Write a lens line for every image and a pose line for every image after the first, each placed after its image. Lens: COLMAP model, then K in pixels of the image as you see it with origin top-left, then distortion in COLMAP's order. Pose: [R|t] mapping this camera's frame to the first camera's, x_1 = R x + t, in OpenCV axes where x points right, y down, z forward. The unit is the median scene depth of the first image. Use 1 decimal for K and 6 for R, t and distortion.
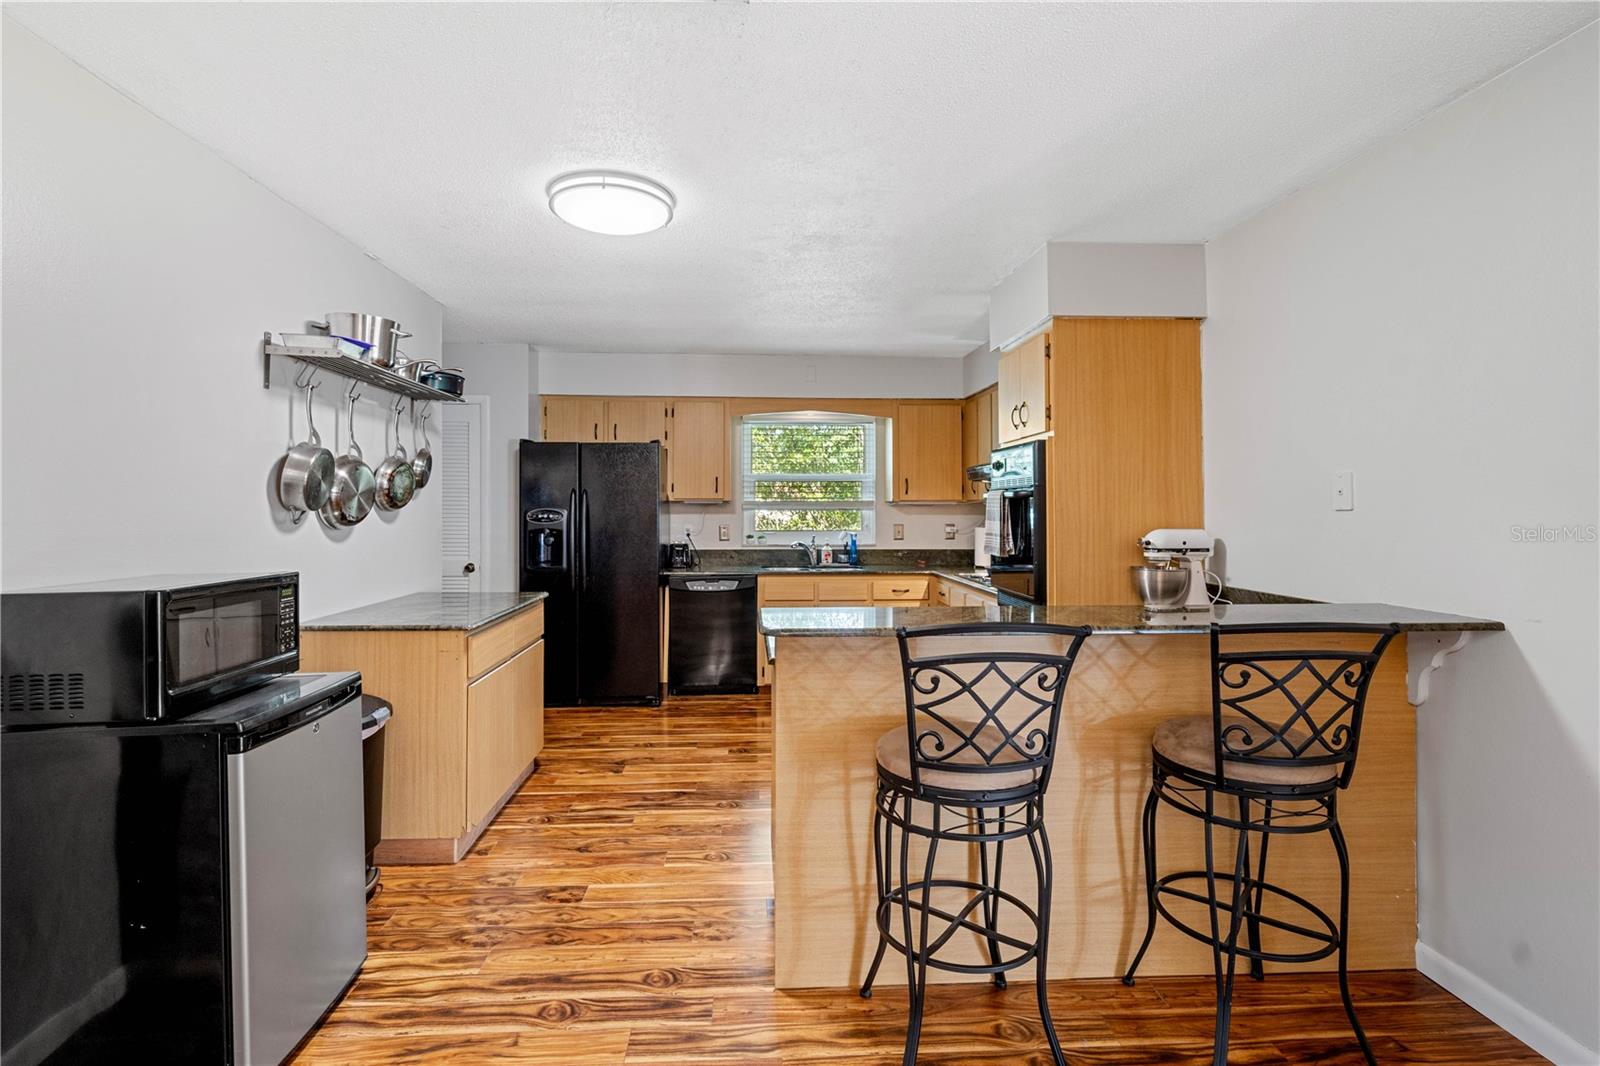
lens RADIAL K [[749.7, 0, 805.7], [0, 749.7, 505.4], [0, 0, 1]] dist [-0.003406, -0.000027]
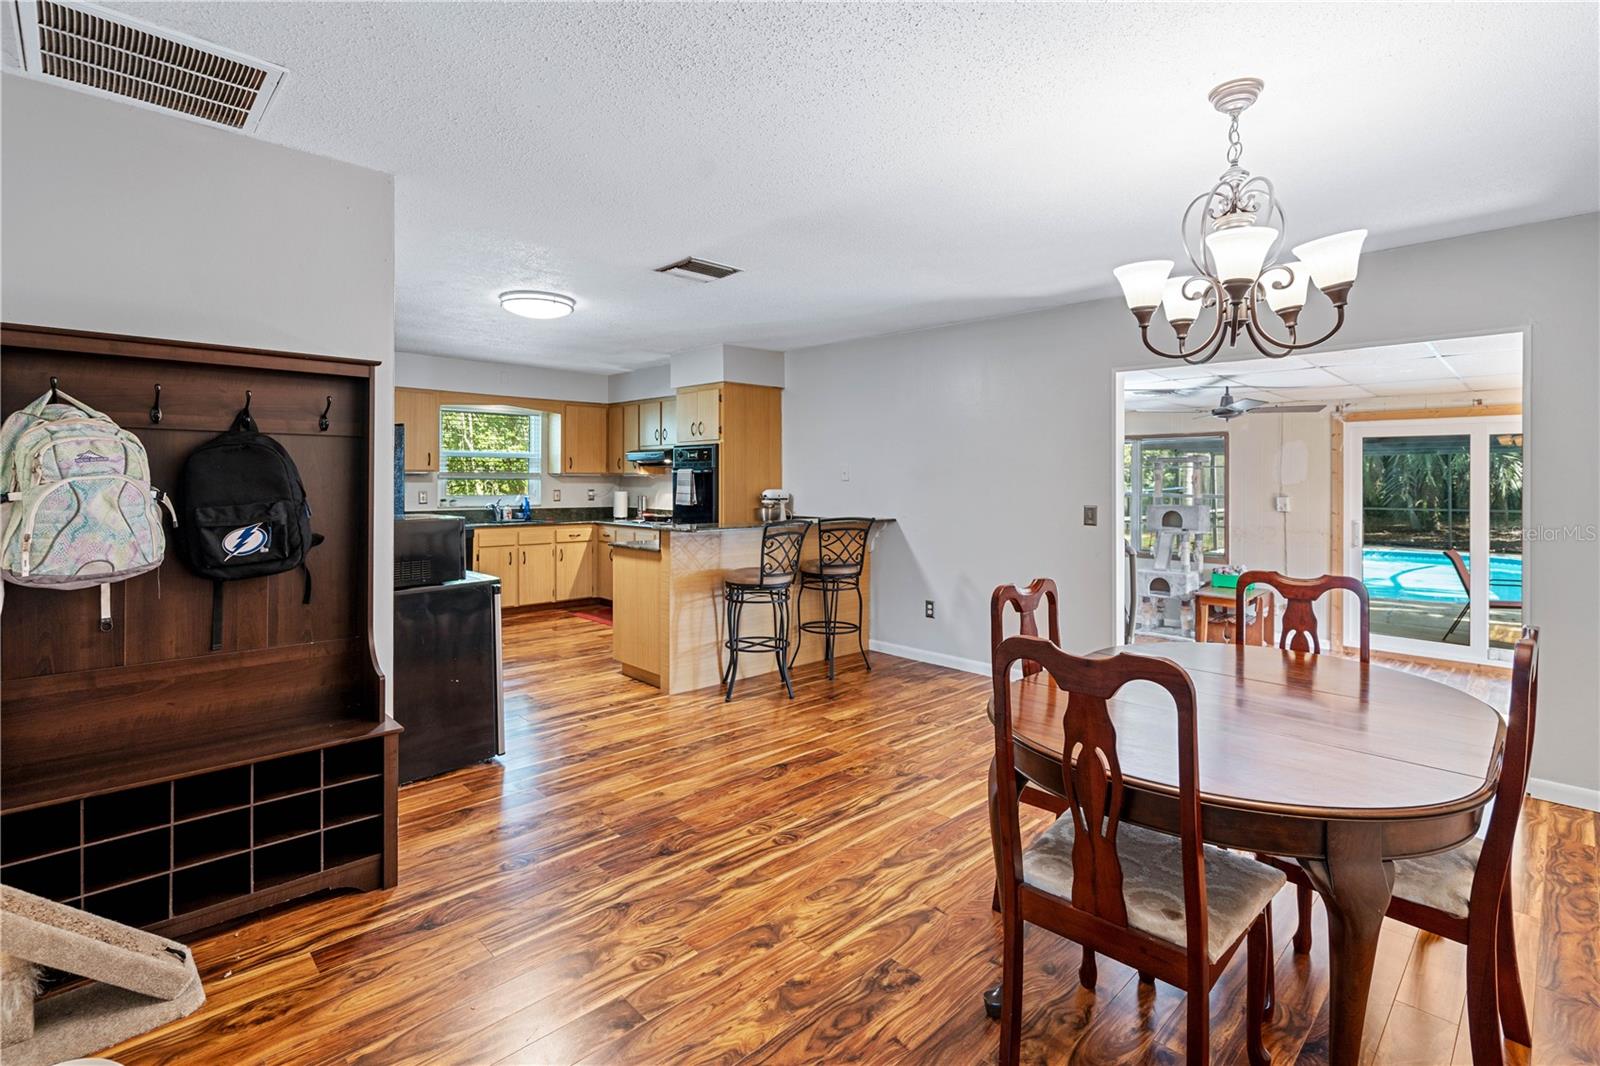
lens RADIAL K [[735.1, 0, 796.0], [0, 735.1, 486.1], [0, 0, 1]] dist [-0.004089, 0.000021]
pose [[0.768486, -0.002895, 0.639860, -0.776784], [-0.006371, 0.999906, 0.012175, -0.002482], [-0.639834, -0.013433, 0.768395, -0.618779]]
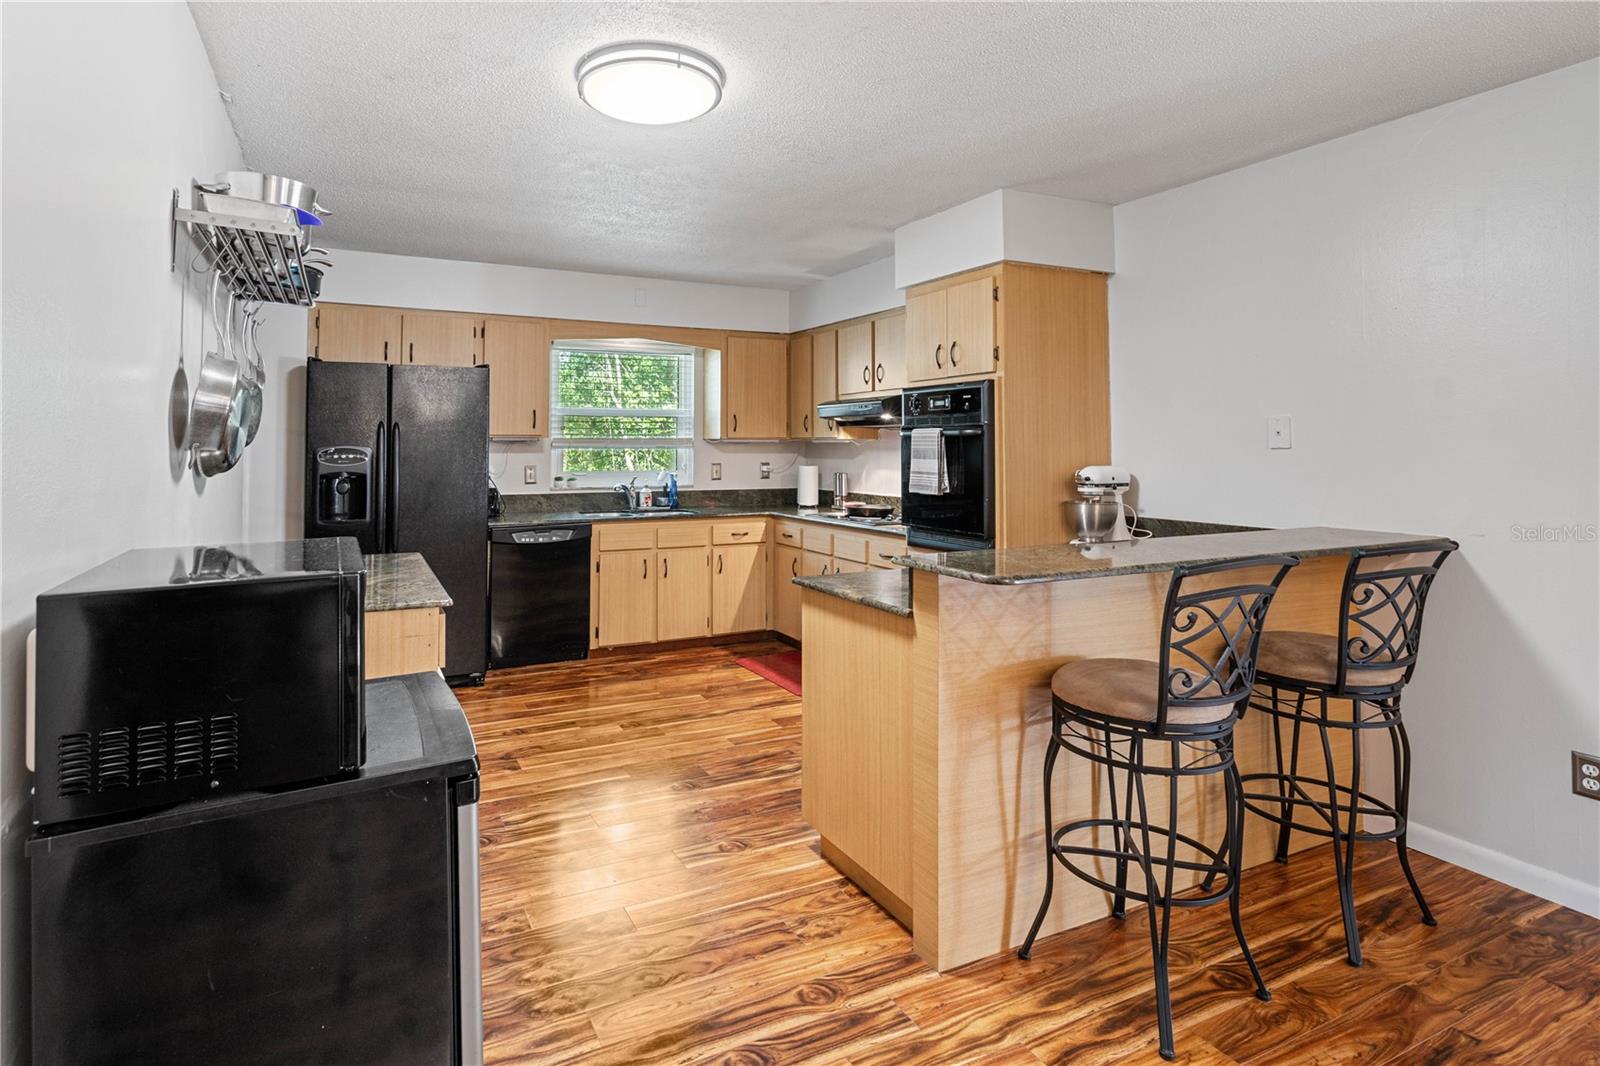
lens RADIAL K [[797.8, 0, 728.4], [0, 797.8, 428.7], [0, 0, 1]] dist [-0.003405, -0.000073]
pose [[0.932251, 0.007886, 0.361727, -0.430546], [-0.001388, 0.999833, -0.018219, -0.000069], [-0.361810, 0.016483, 0.932106, 0.119629]]
